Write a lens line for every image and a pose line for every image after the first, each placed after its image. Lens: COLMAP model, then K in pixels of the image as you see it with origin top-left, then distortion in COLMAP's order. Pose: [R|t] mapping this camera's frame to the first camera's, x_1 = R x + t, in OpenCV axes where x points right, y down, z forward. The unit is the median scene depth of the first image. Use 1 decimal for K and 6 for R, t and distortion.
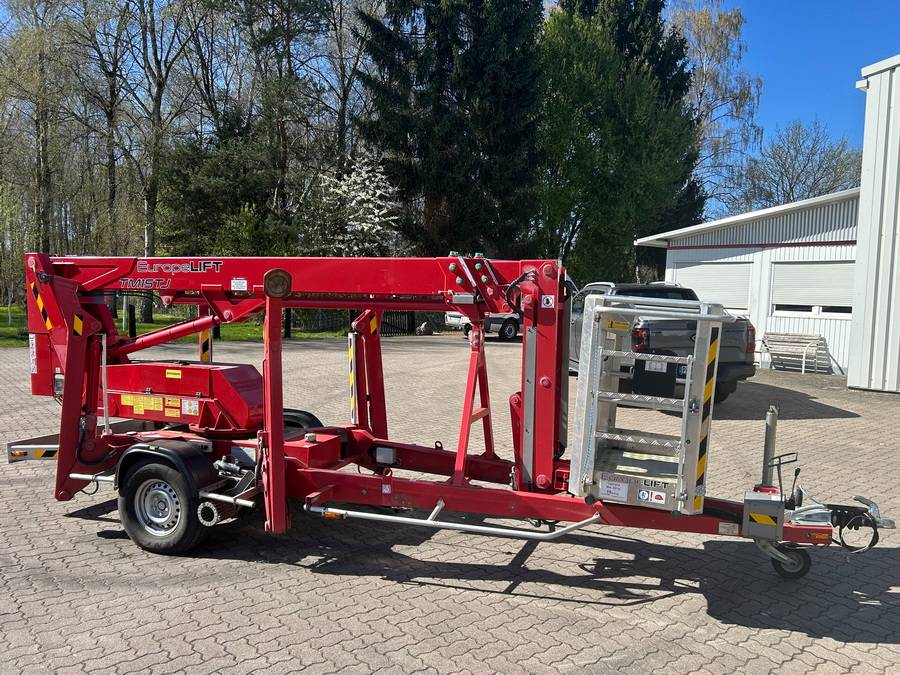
lens RADIAL K [[708.4, 0, 450.0], [0, 708.4, 337.5], [0, 0, 1]] dist [0.062242, -0.065633]
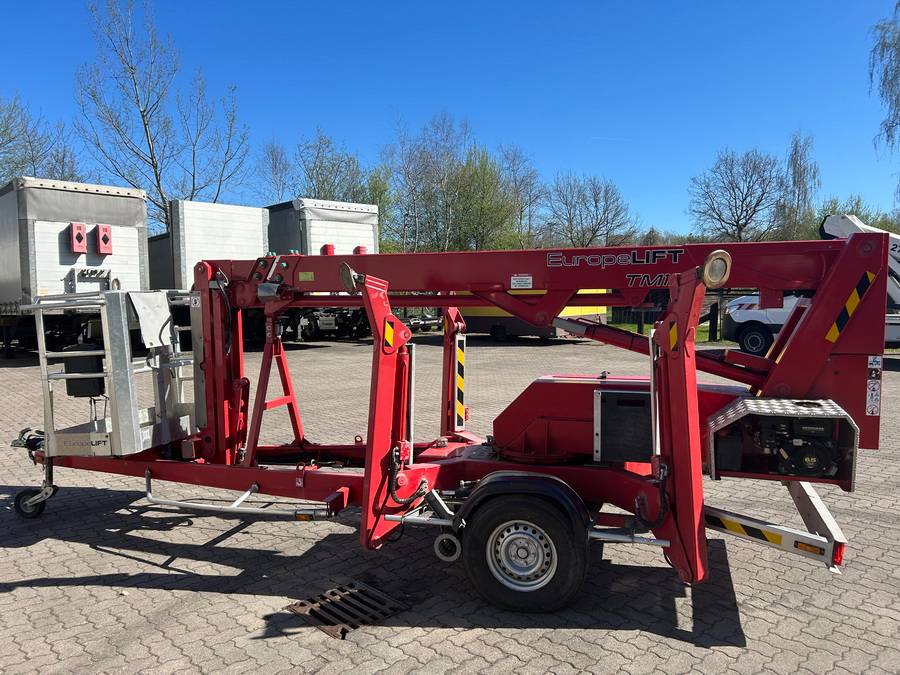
lens RADIAL K [[708.4, 0, 450.0], [0, 708.4, 337.5], [0, 0, 1]] dist [0.062242, -0.065633]
pose [[-0.998035, -0.004004, -0.062532, -0.144011], [-0.012032, 0.991630, 0.128547, -0.119745], [0.061494, 0.129047, -0.989730, 1.885448]]
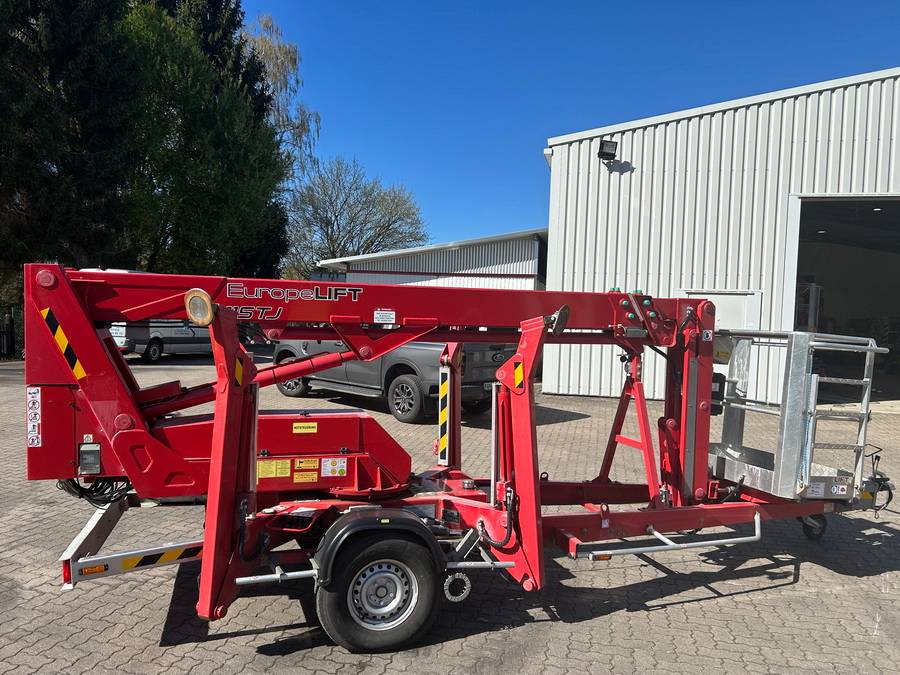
lens RADIAL K [[708.4, 0, 450.0], [0, 708.4, 337.5], [0, 0, 1]] dist [0.062242, -0.065633]
pose [[0.795419, -0.010054, 0.605977, -0.752137], [0.022717, 0.999654, -0.013233, -0.035958], [-0.605635, 0.024292, 0.795372, 0.276787]]
